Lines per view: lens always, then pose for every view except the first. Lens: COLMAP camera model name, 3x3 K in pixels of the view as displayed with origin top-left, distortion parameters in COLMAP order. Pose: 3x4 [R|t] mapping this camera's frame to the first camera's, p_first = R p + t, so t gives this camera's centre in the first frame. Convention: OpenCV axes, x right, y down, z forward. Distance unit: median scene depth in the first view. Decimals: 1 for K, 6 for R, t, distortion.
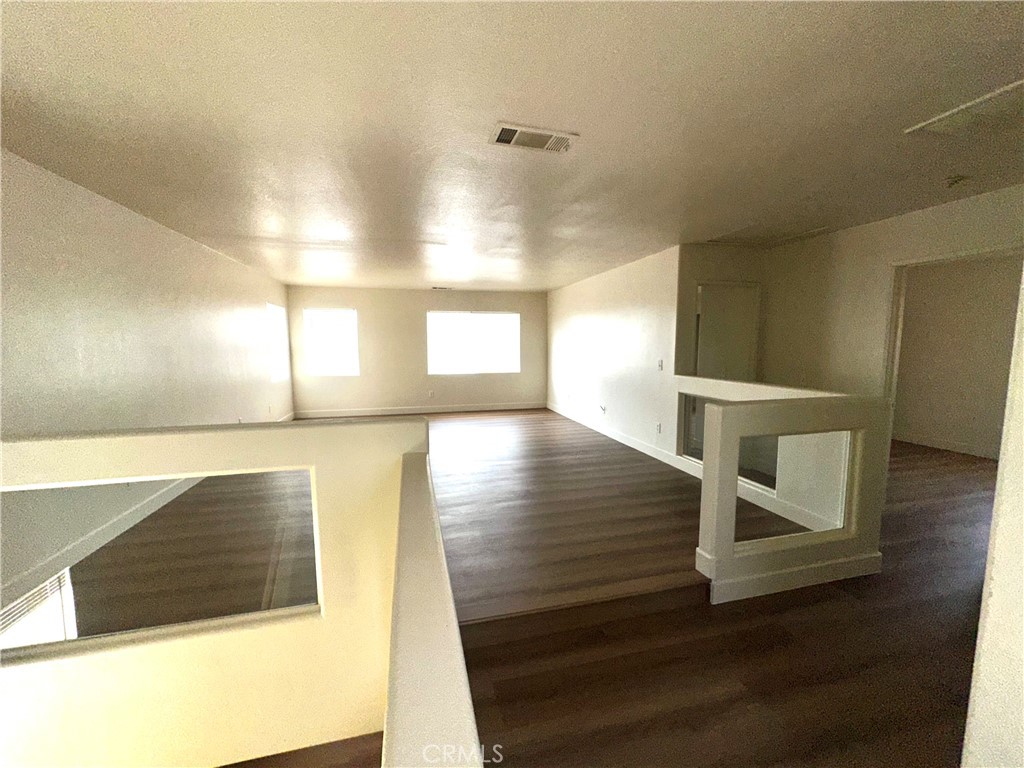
lens RADIAL K [[408.3, 0, 510.3], [0, 408.3, 382.6], [0, 0, 1]] dist [-0.007558, 0.000230]
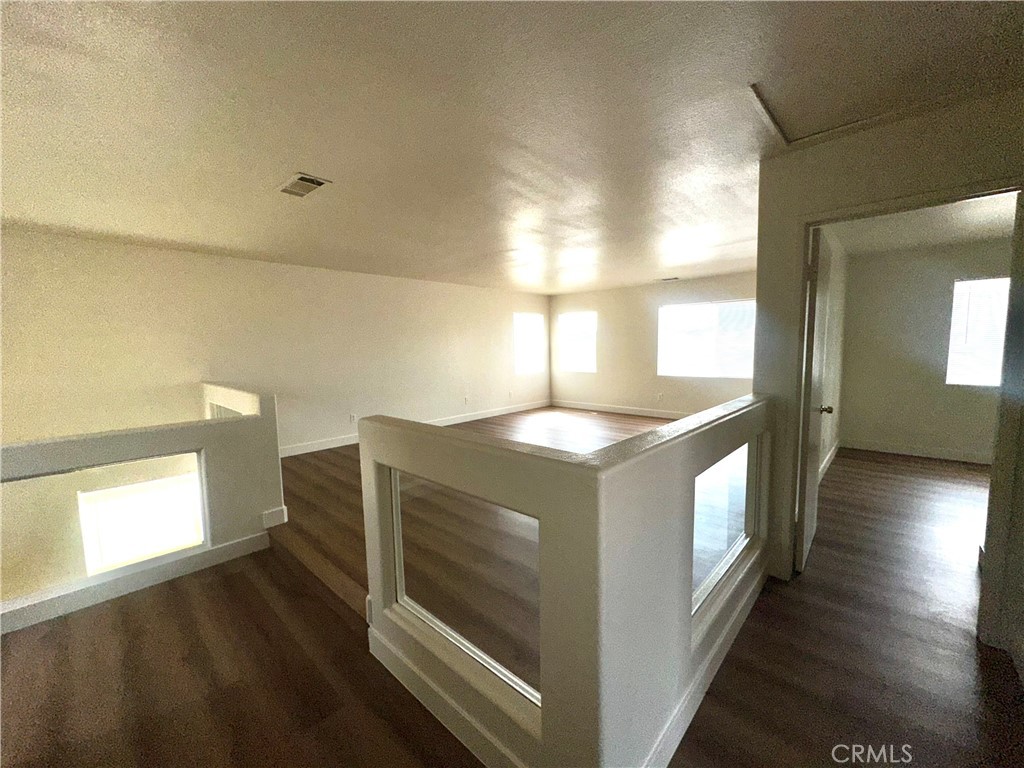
lens RADIAL K [[408.3, 0, 511.6], [0, 408.3, 385.6], [0, 0, 1]] dist [-0.007558, 0.000230]
pose [[0.533132, 0.073795, -0.842807, 0.737605], [-0.061503, 0.996933, 0.048385, -0.038586], [0.843793, 0.026039, 0.536036, 0.431136]]
